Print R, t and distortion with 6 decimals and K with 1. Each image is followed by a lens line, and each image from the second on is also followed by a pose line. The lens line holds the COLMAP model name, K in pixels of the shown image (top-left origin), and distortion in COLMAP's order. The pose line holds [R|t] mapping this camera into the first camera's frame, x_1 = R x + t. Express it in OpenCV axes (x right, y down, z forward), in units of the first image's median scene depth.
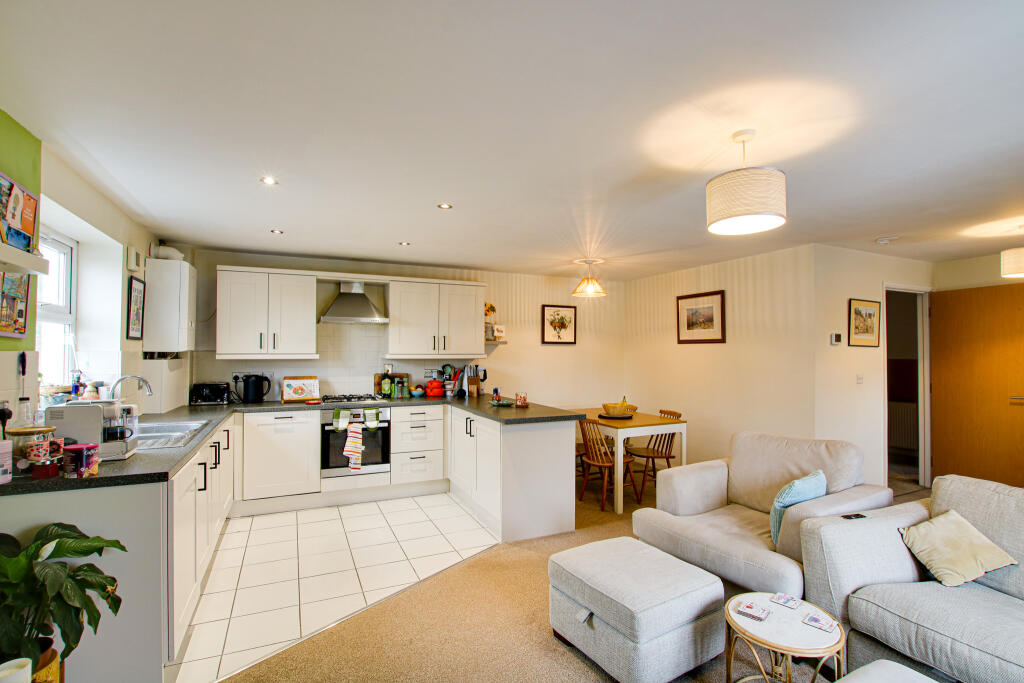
lens RADIAL K [[478.4, 0, 519.1], [0, 478.4, 341.0], [0, 0, 1]] dist [-0.038957, -0.000028]
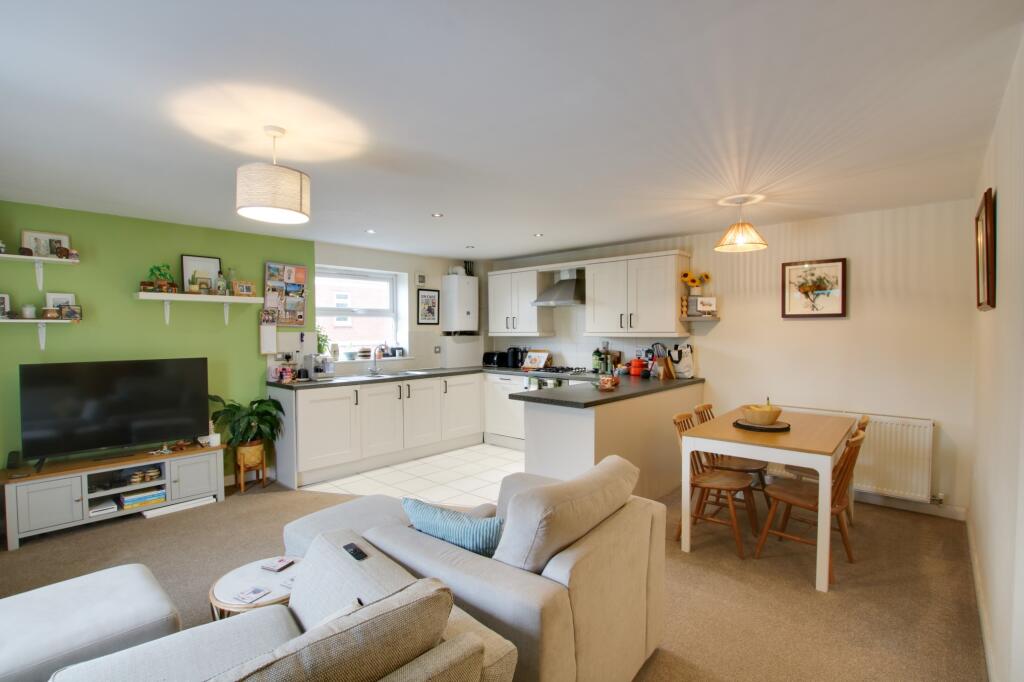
lens RADIAL K [[478.4, 0, 519.1], [0, 478.4, 340.5], [0, 0, 1]] dist [-0.038957, -0.000028]
pose [[0.389157, 0.014198, -0.921062, 0.654512], [0.027543, 0.999255, 0.027041, 0.011931], [0.920760, -0.035892, 0.388476, 0.417498]]
